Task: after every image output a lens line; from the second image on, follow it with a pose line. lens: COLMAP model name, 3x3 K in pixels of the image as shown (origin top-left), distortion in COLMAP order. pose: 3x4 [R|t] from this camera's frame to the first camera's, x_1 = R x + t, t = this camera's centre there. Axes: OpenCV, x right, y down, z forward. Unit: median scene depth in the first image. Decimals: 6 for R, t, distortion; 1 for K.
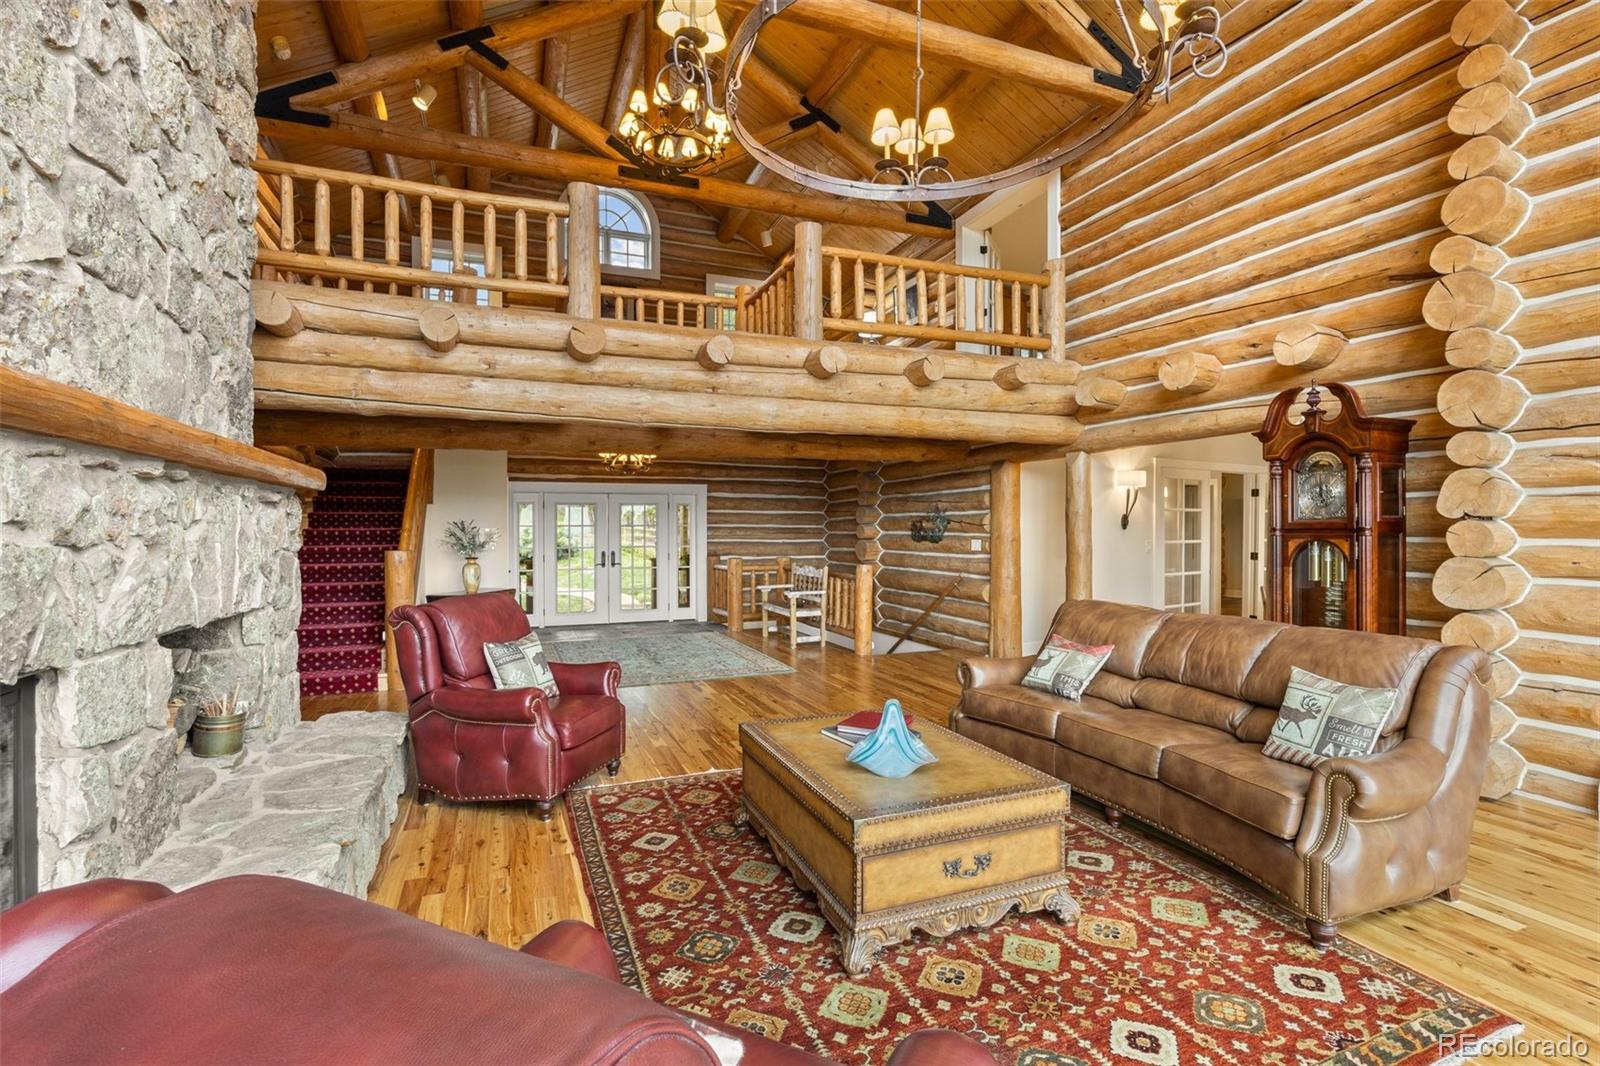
lens RADIAL K [[733.9, 0, 800.9], [0, 733.9, 528.9], [0, 0, 1]] dist [-0.009716, -0.000725]
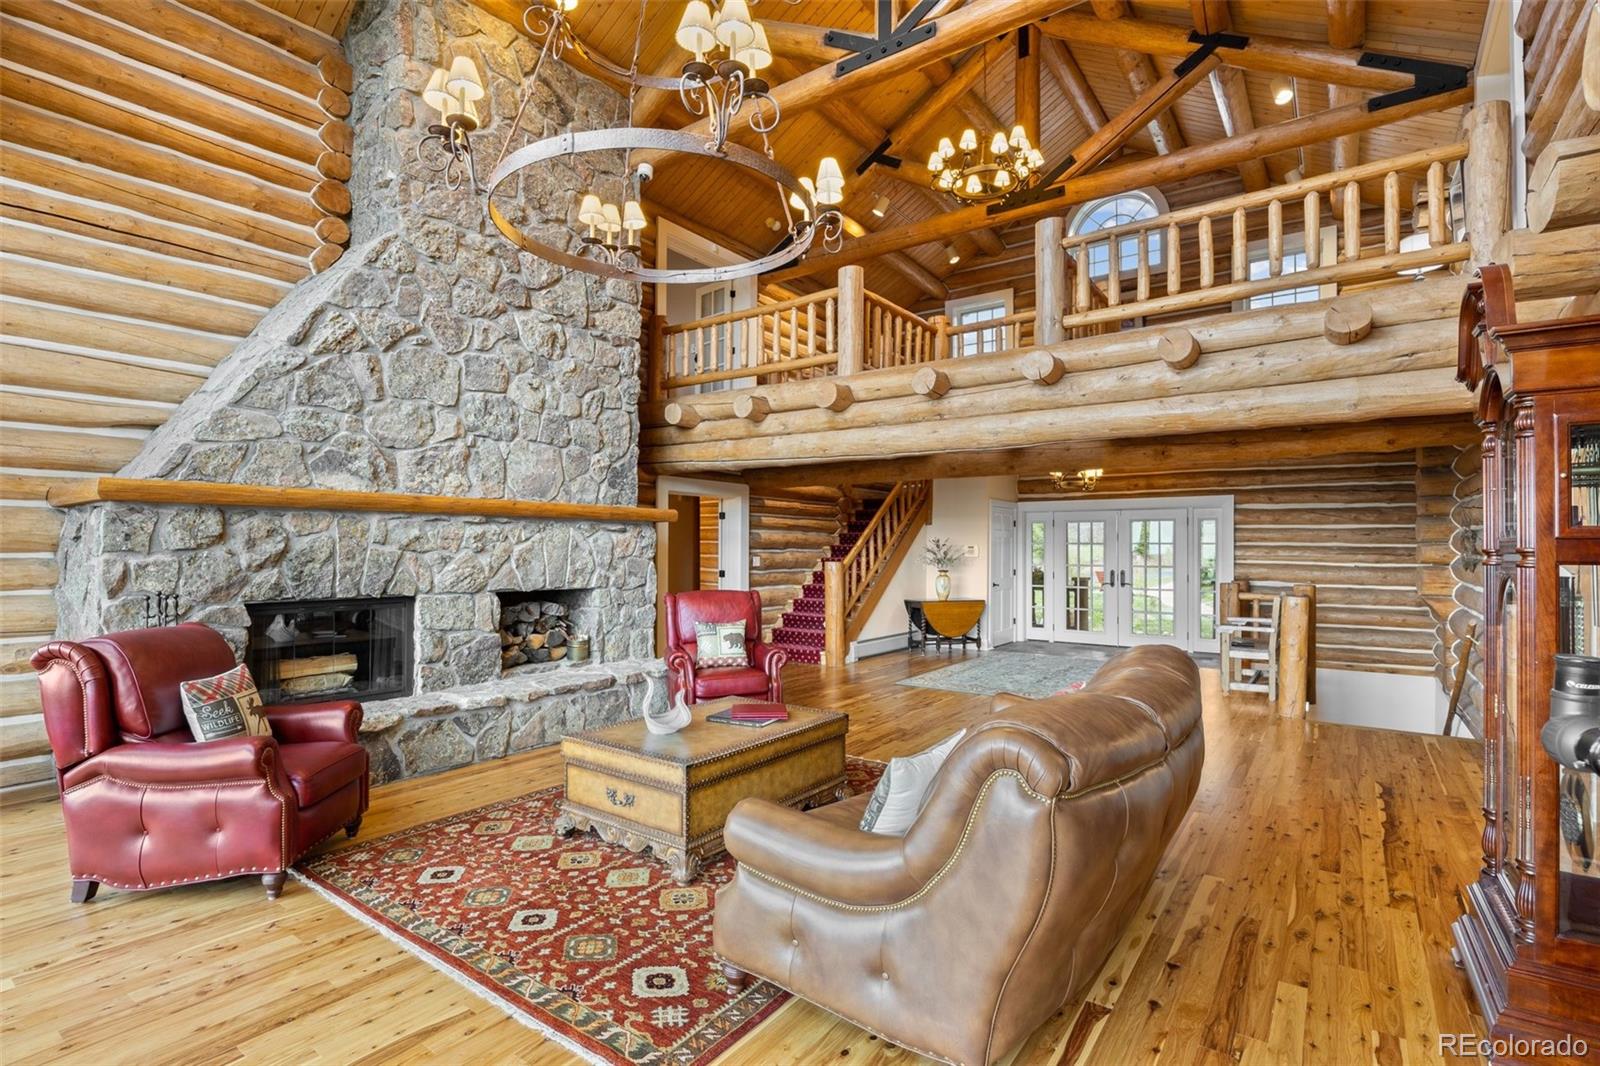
lens RADIAL K [[765.9, 0, 798.1], [0, 765.9, 535.1], [0, 0, 1]] dist [-0.018310, 0.000554]
pose [[0.526378, -0.007170, -0.850220, 1.301885], [-0.005157, 0.999919, -0.011626, -0.005861], [0.850235, 0.010504, 0.526298, 0.438029]]
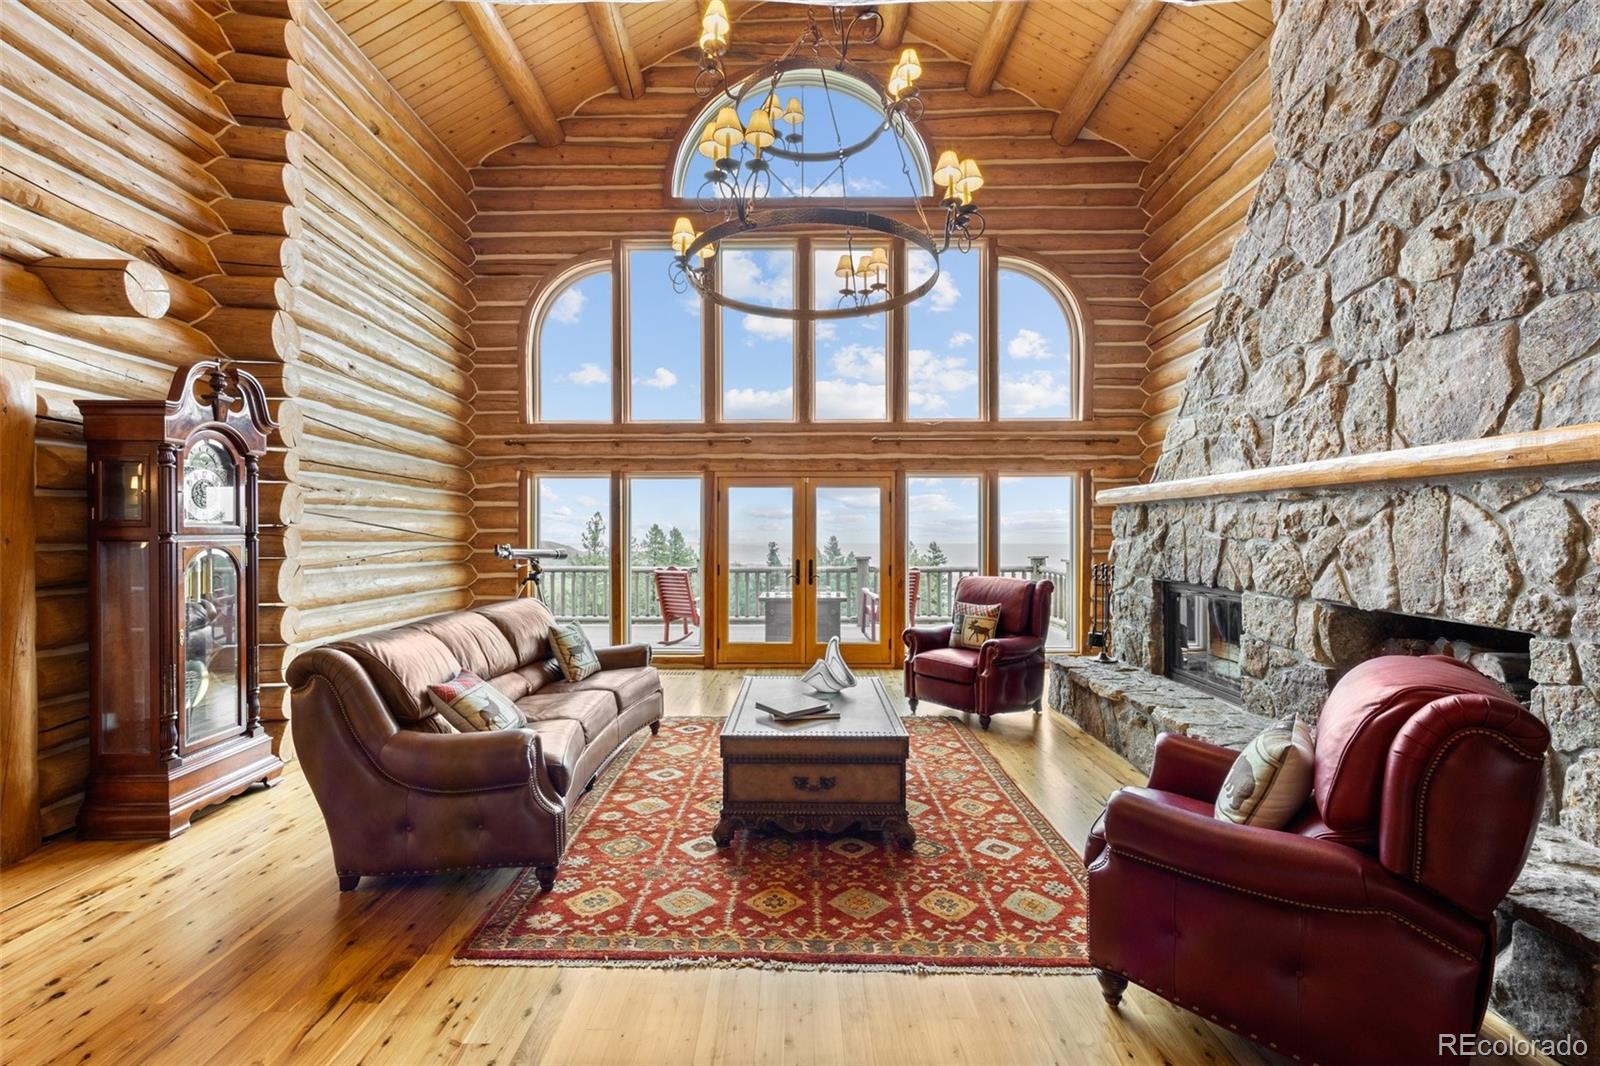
lens RADIAL K [[670.3, 0, 797.3], [0, 670.3, 540.4], [0, 0, 1]] dist [0.003934, 0.000191]
pose [[-0.925137, -0.001330, 0.379630, -0.321050], [0.002561, 0.999949, 0.009744, 0.002546], [-0.379624, 0.009987, -0.925087, 2.130377]]
